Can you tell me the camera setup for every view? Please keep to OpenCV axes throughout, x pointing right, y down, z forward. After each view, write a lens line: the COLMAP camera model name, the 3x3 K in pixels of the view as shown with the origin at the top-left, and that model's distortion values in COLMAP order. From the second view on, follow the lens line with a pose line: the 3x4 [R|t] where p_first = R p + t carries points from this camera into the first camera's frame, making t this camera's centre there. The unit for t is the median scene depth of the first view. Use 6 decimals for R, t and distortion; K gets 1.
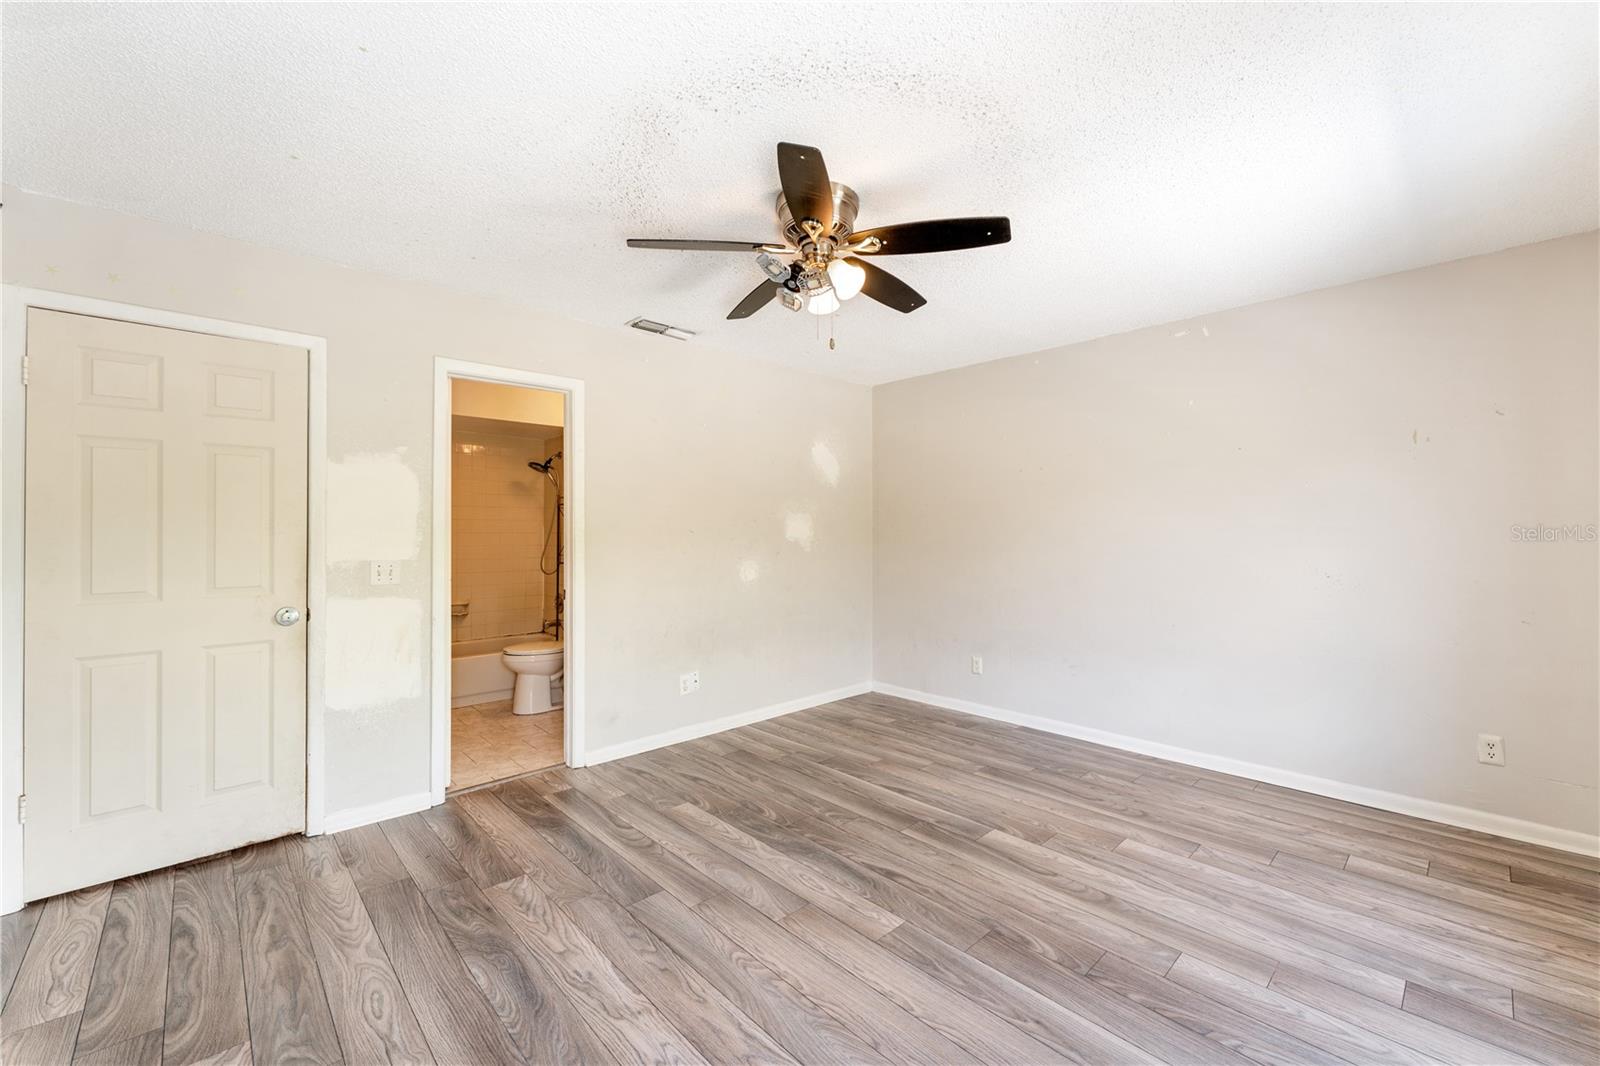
lens RADIAL K [[644.3, 0, 798.1], [0, 644.3, 537.0], [0, 0, 1]] dist [0.000918, 0.000245]
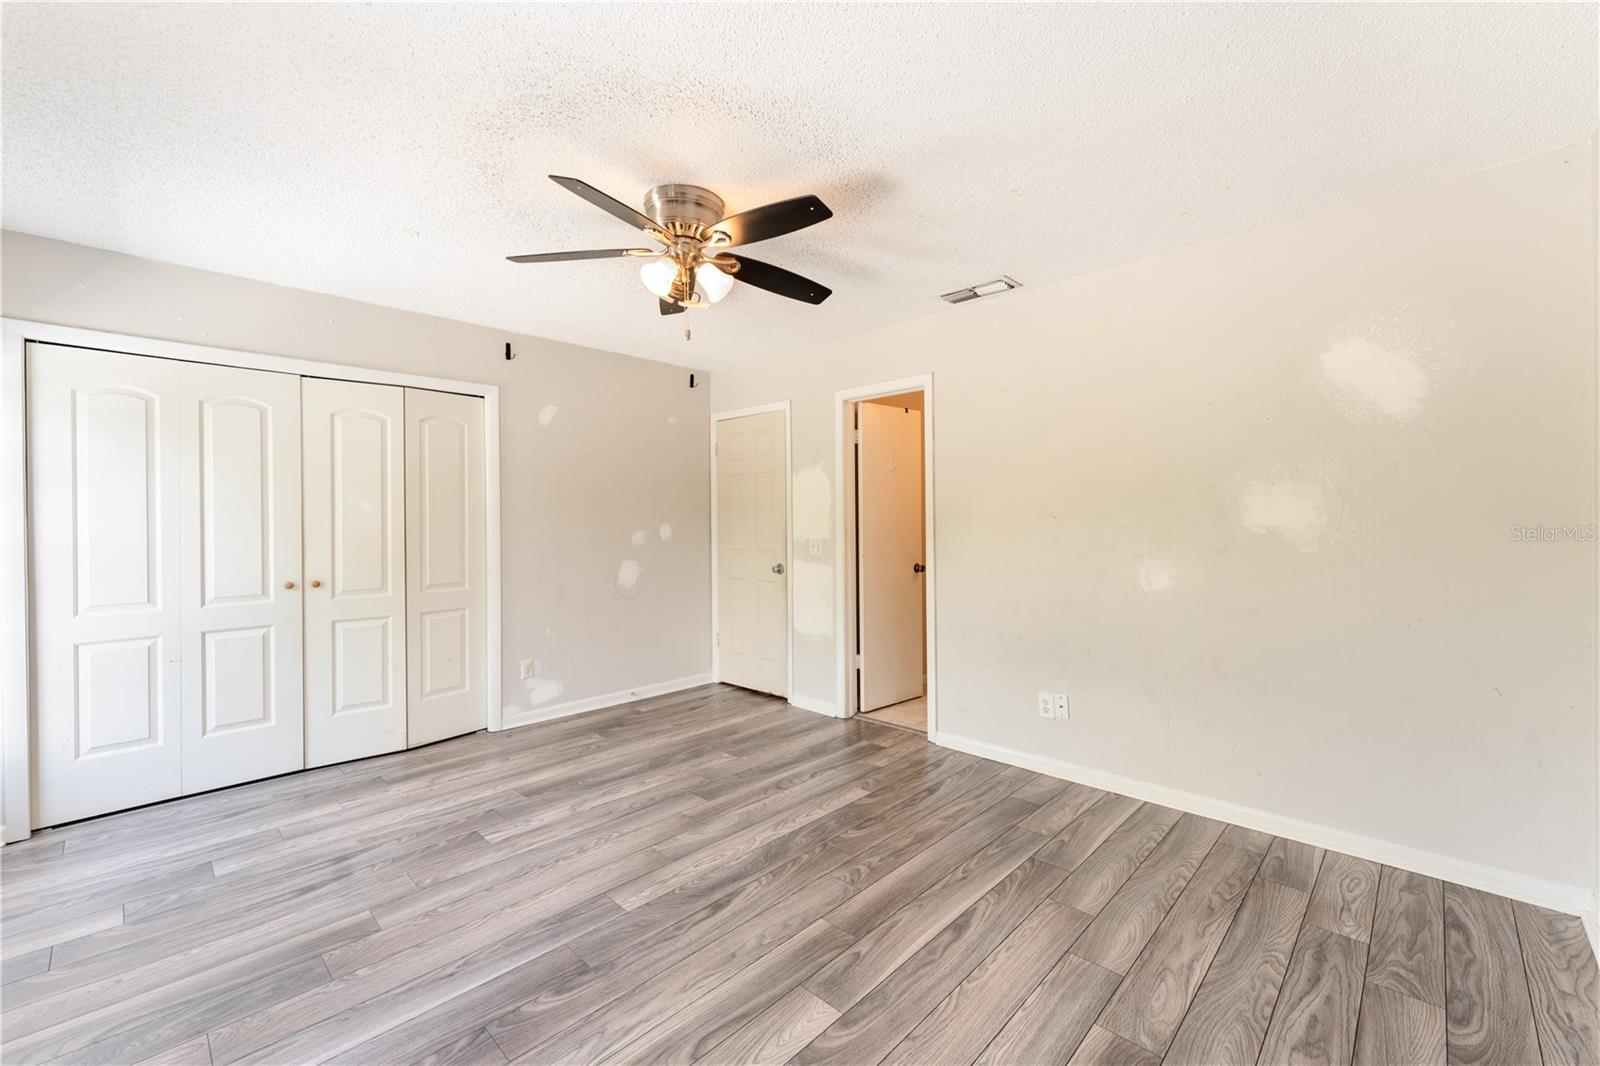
lens RADIAL K [[651.1, 0, 795.6], [0, 651.1, 533.7], [0, 0, 1]] dist [0.001845, 0.000473]
pose [[0.051914, 0.023180, -0.998383, 0.843975], [-0.000326, 0.999731, 0.023194, -0.008383], [0.998652, -0.000879, 0.051907, 0.868179]]
